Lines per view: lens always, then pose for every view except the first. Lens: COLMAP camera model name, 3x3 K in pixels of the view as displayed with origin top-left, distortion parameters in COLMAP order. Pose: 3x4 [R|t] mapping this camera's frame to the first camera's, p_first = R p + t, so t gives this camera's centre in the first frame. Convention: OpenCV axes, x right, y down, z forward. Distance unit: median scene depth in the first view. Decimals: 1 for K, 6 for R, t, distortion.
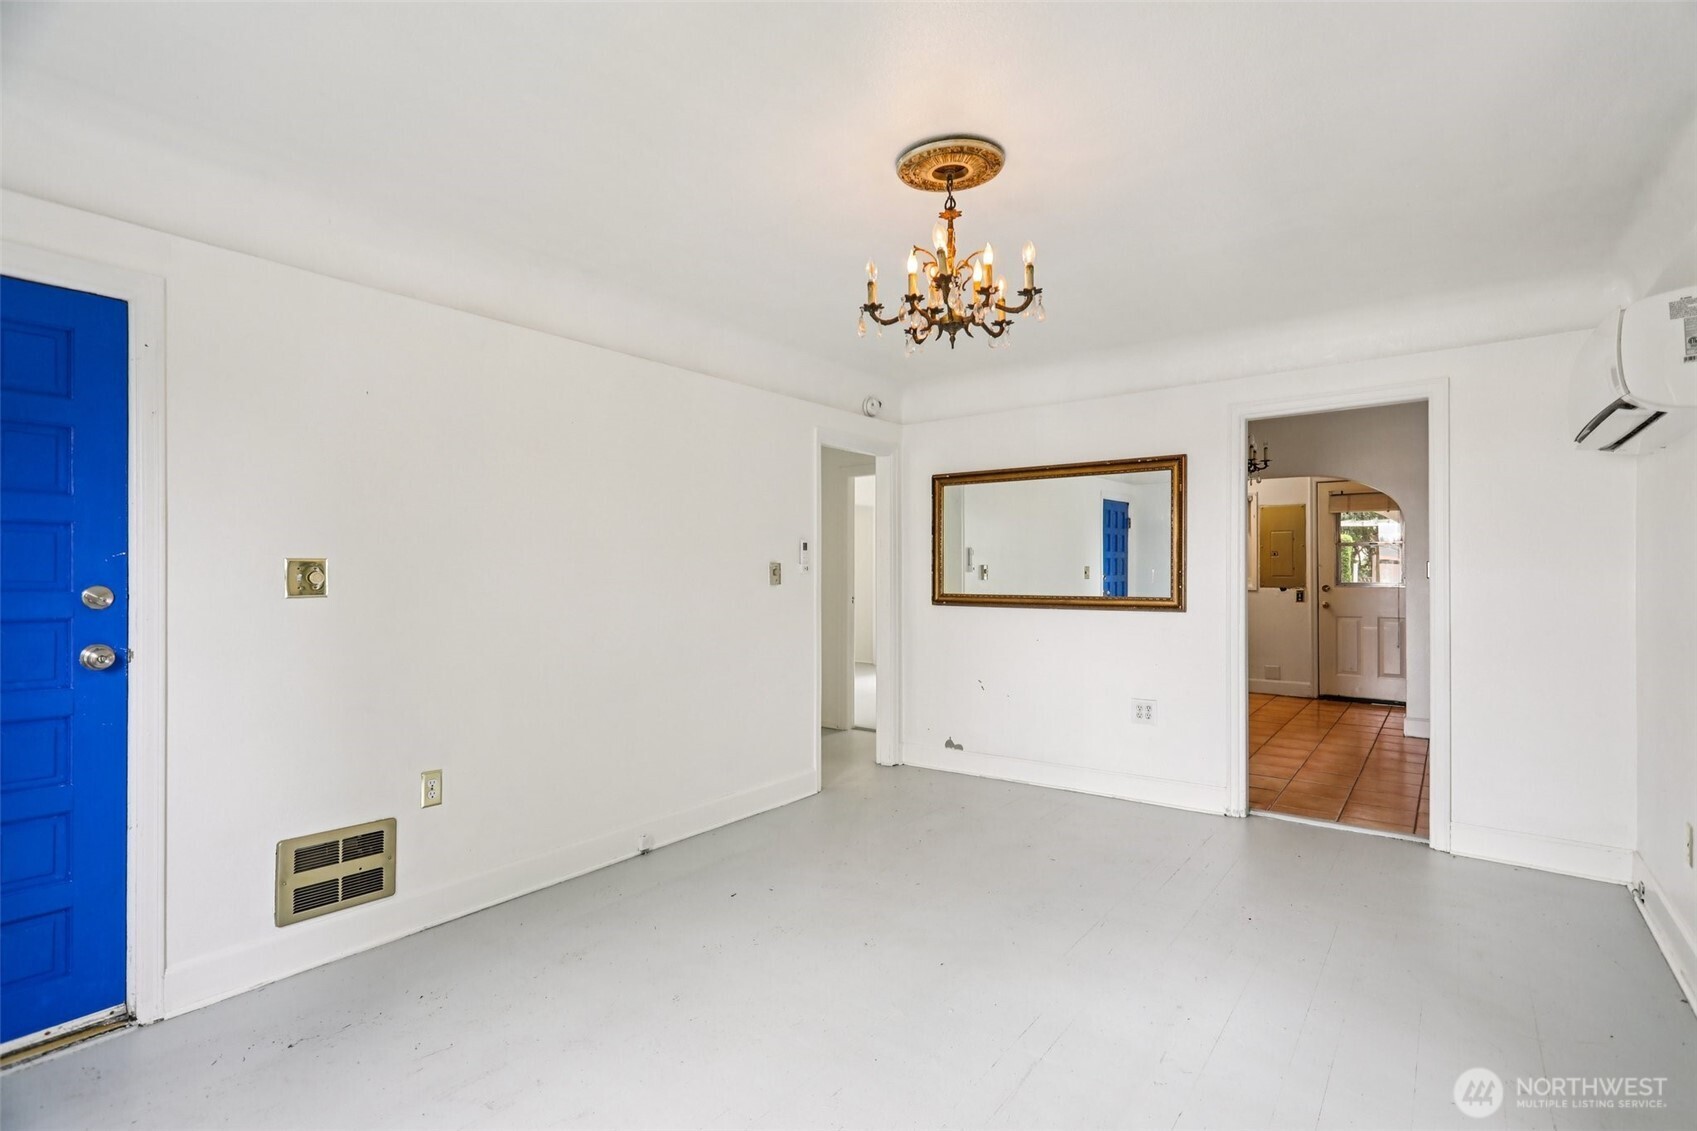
lens RADIAL K [[800.2, 0, 842.6], [0, 800.2, 573.0], [0, 0, 1]] dist [-0.001166, 0.001164]
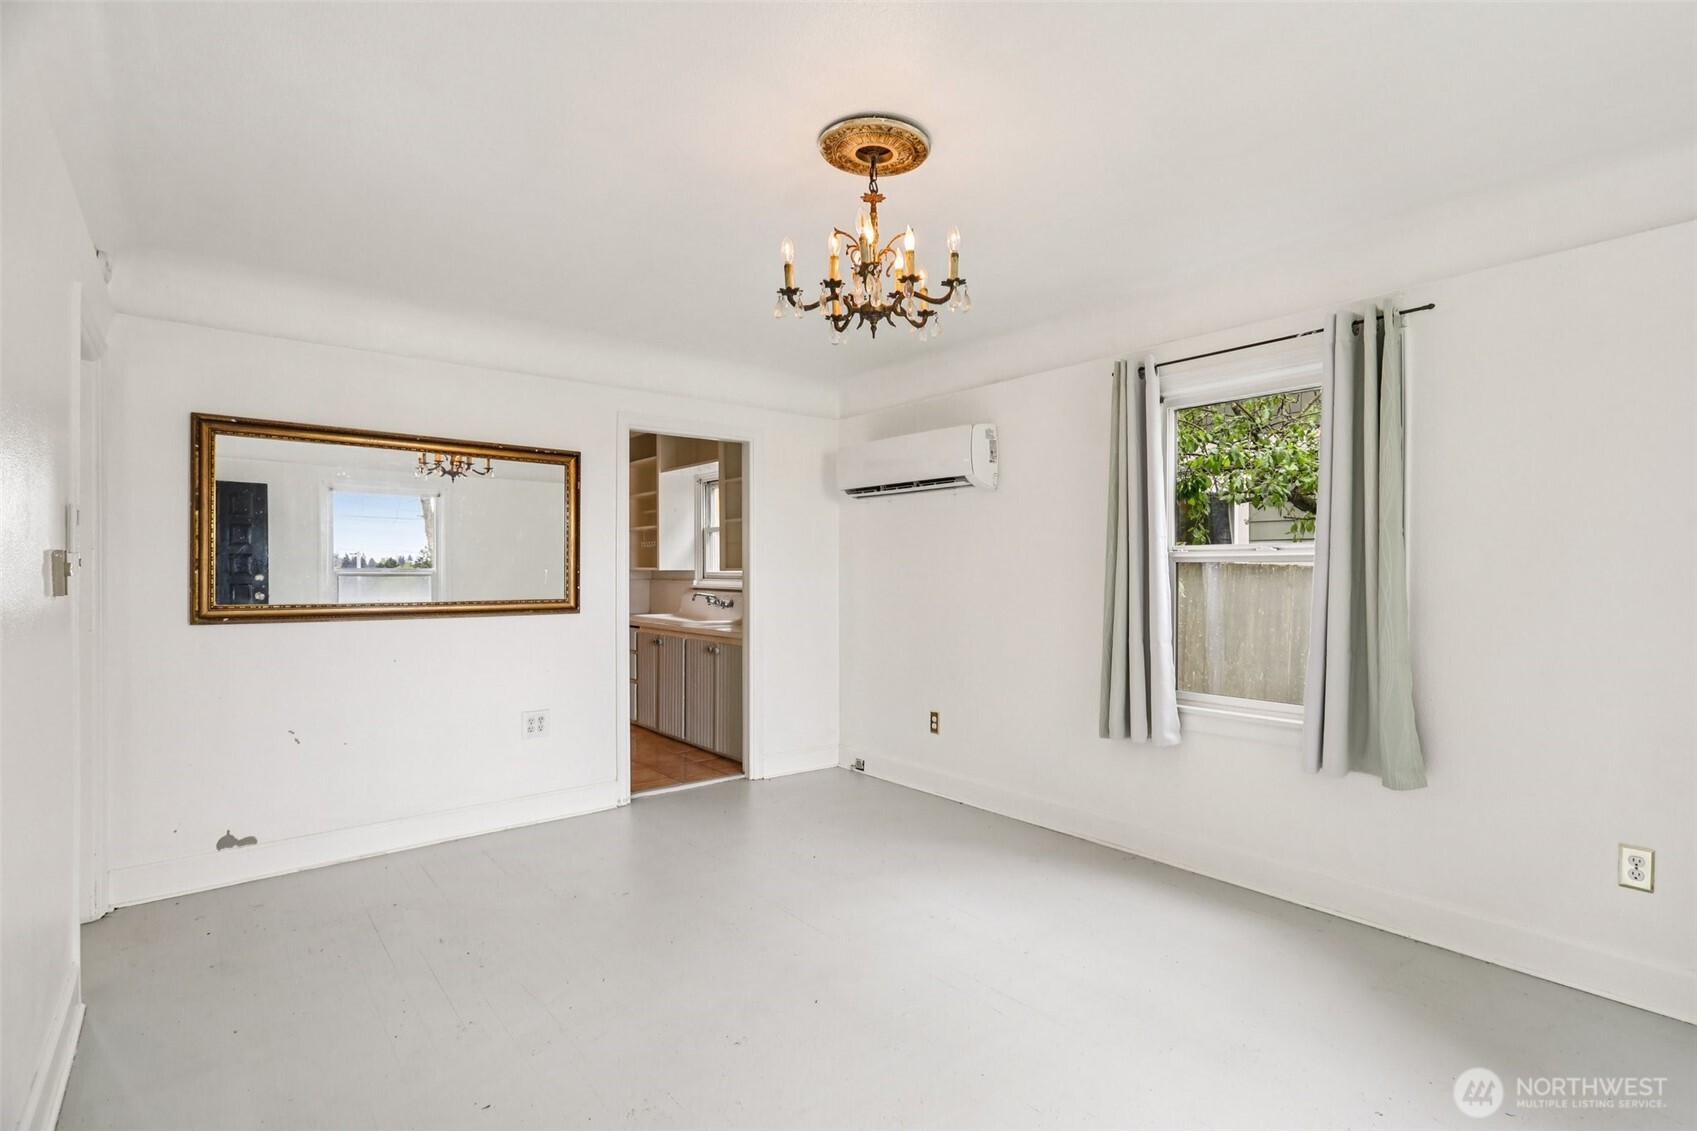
lens RADIAL K [[800.2, 0, 850.3], [0, 800.2, 577.6], [0, 0, 1]] dist [-0.001166, 0.001164]
pose [[0.232153, -0.001098, 0.972679, -0.374852], [0.000666, 0.999999, 0.000969, 0.003780], [-0.972679, 0.000423, 0.232153, 0.378222]]
